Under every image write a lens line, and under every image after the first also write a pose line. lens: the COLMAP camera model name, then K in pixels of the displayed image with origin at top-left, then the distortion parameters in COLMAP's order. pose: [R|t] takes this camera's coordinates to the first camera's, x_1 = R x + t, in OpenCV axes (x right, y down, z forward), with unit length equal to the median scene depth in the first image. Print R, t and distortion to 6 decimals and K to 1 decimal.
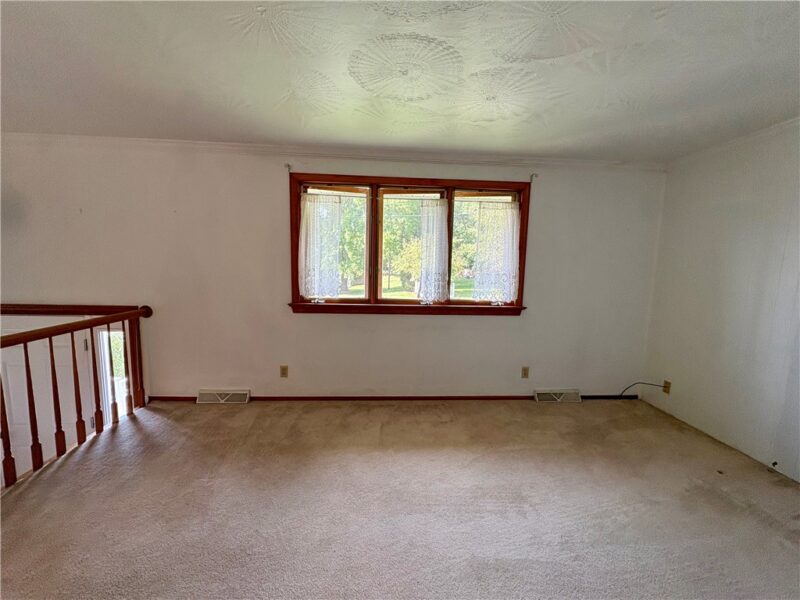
lens RADIAL K [[319.6, 0, 399.2], [0, 319.6, 299.9], [0, 0, 1]] dist [0.001860, -0.000126]
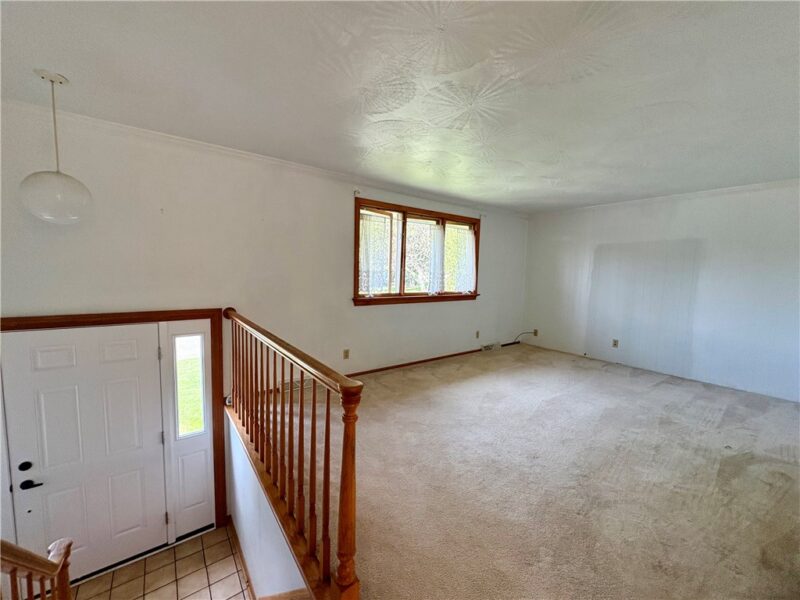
lens RADIAL K [[319.6, 0, 401.9], [0, 319.6, 301.0], [0, 0, 1]] dist [0.001860, -0.000126]
pose [[0.836120, -0.053181, 0.545962, -0.863079], [0.057509, 0.998303, 0.009170, 0.019674], [-0.545523, 0.023731, 0.837760, -0.165860]]
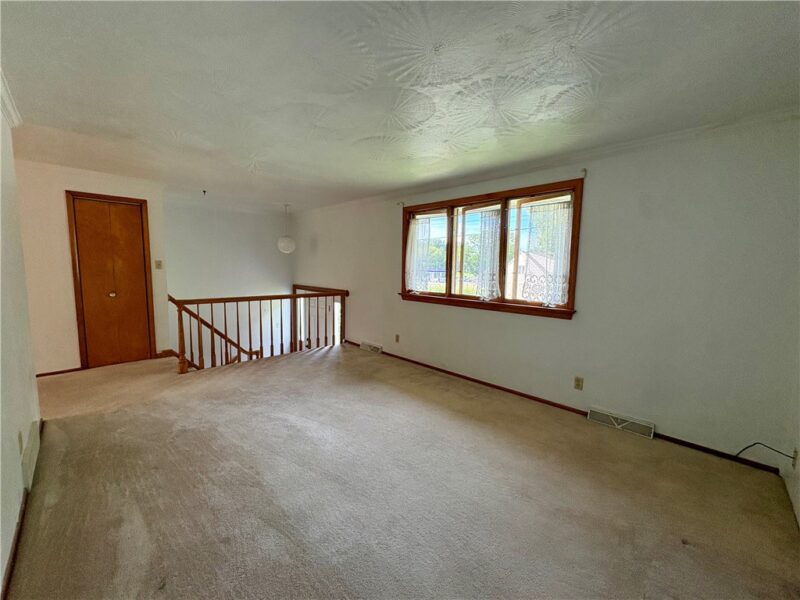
lens RADIAL K [[319.6, 0, 399.9], [0, 319.6, 298.7], [0, 0, 1]] dist [0.001860, -0.000126]
pose [[0.661344, 0.063853, -0.747360, 0.774668], [-0.090989, 0.995841, 0.004566, 0.030226], [0.744543, 0.064981, 0.664404, -0.001713]]
